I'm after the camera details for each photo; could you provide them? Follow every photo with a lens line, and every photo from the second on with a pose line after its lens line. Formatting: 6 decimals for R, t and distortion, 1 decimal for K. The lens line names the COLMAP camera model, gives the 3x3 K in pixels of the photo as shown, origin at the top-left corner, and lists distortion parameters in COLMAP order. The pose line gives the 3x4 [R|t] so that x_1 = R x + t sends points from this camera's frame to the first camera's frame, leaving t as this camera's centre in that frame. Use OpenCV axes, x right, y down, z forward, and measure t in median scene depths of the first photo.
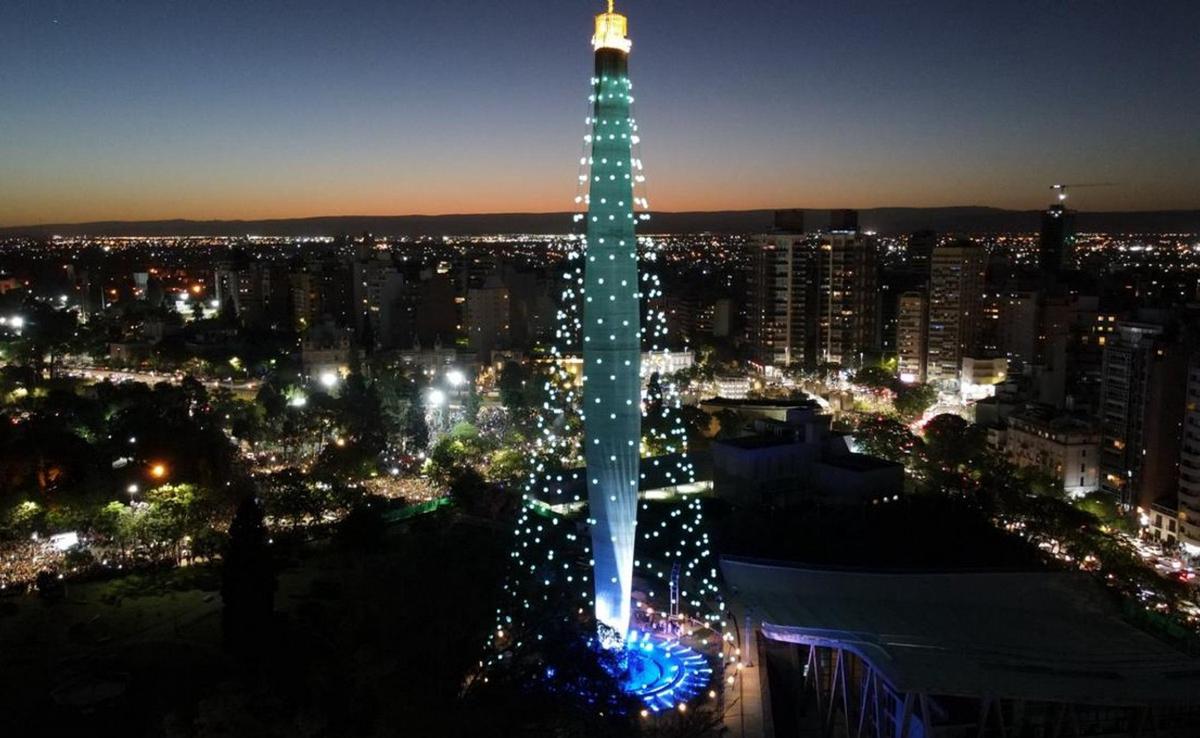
lens RADIAL K [[1025.3, 0, 603.4], [0, 1025.3, 373.9], [0, 0, 1]] dist [-0.001020, 0.047775]
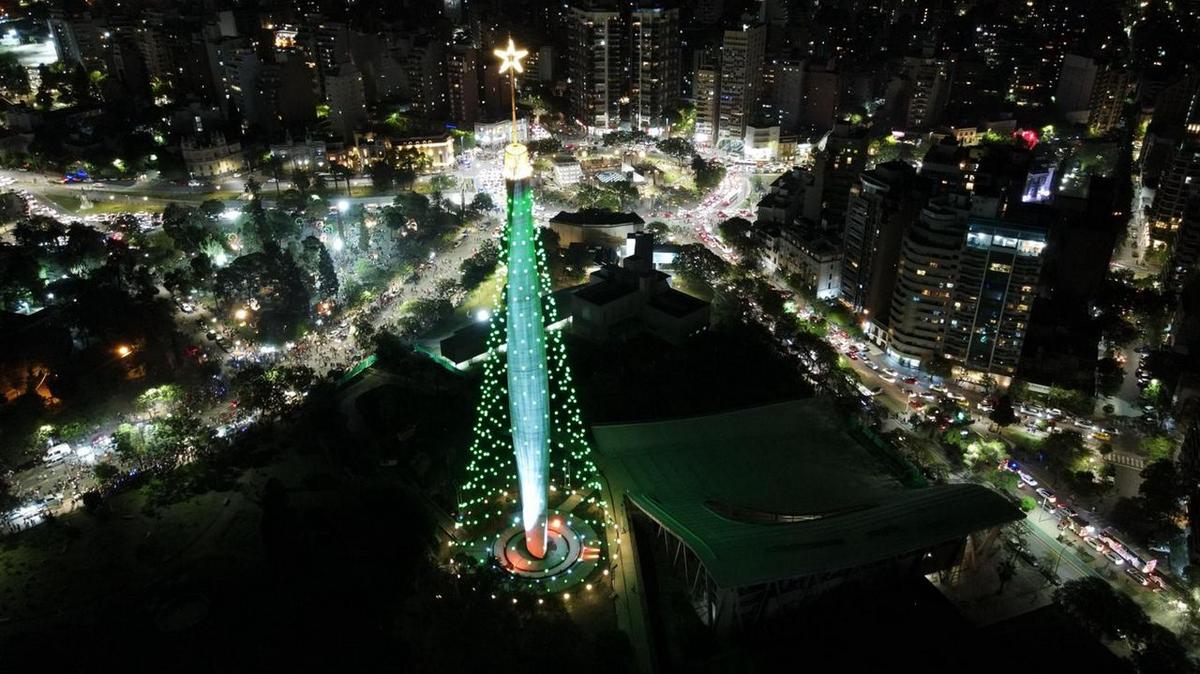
lens RADIAL K [[882.4, 0, 602.7], [0, 882.4, 337.1], [0, 0, 1]] dist [-0.003844, 0.041790]
pose [[0.980556, -0.096534, 0.170853, -0.029240], [0.031670, 0.937072, 0.347698, -0.151615], [-0.193666, -0.335526, 0.921909, -0.042969]]
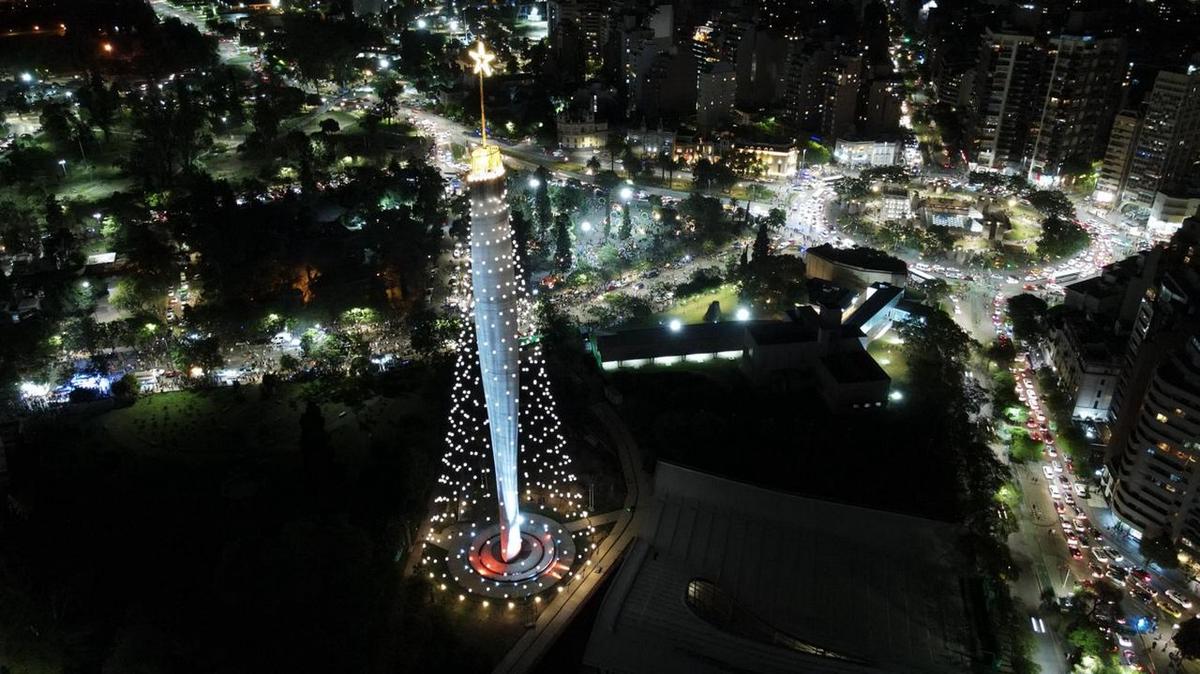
lens RADIAL K [[882.4, 0, 596.9], [0, 882.4, 332.5], [0, 0, 1]] dist [-0.003844, 0.041790]
pose [[0.920540, 0.176285, -0.348610, 0.172104], [-0.048728, 0.937237, 0.345270, -0.156120], [0.387596, -0.300848, 0.871355, 0.000343]]
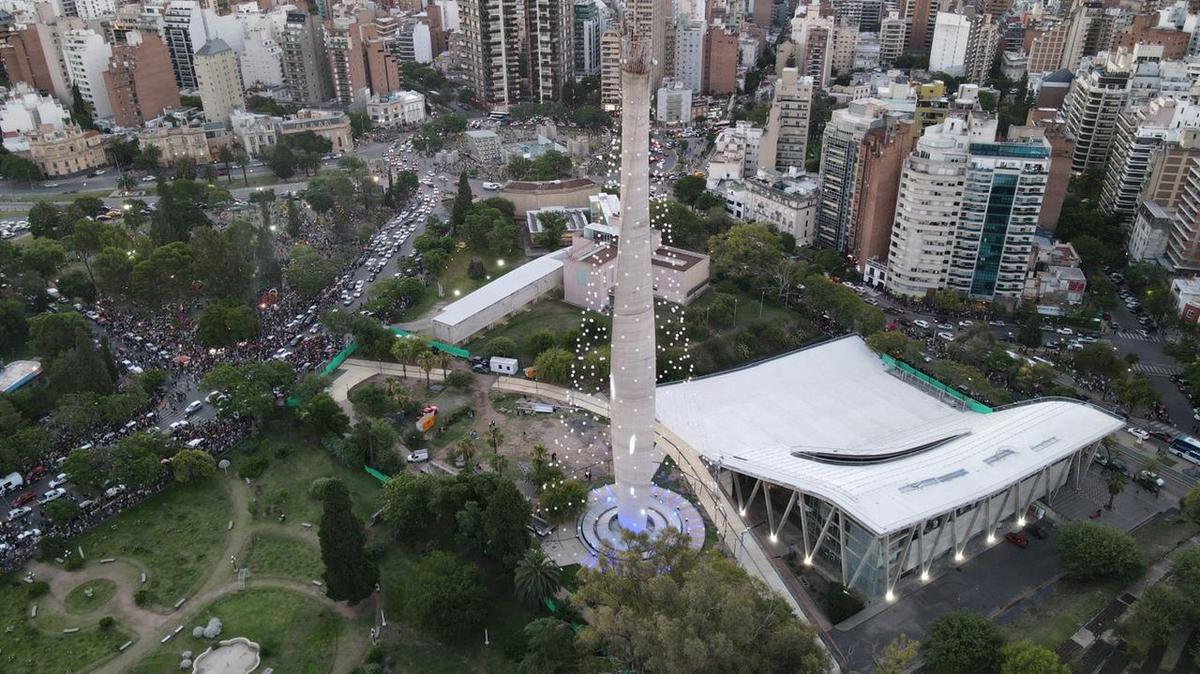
lens RADIAL K [[882.4, 0, 602.8], [0, 882.4, 331.3], [0, 0, 1]] dist [-0.003844, 0.041790]
pose [[0.919794, -0.186115, 0.345456, -0.121335], [0.059848, 0.936602, 0.345246, -0.113170], [-0.387810, -0.296880, 0.872620, 0.029068]]
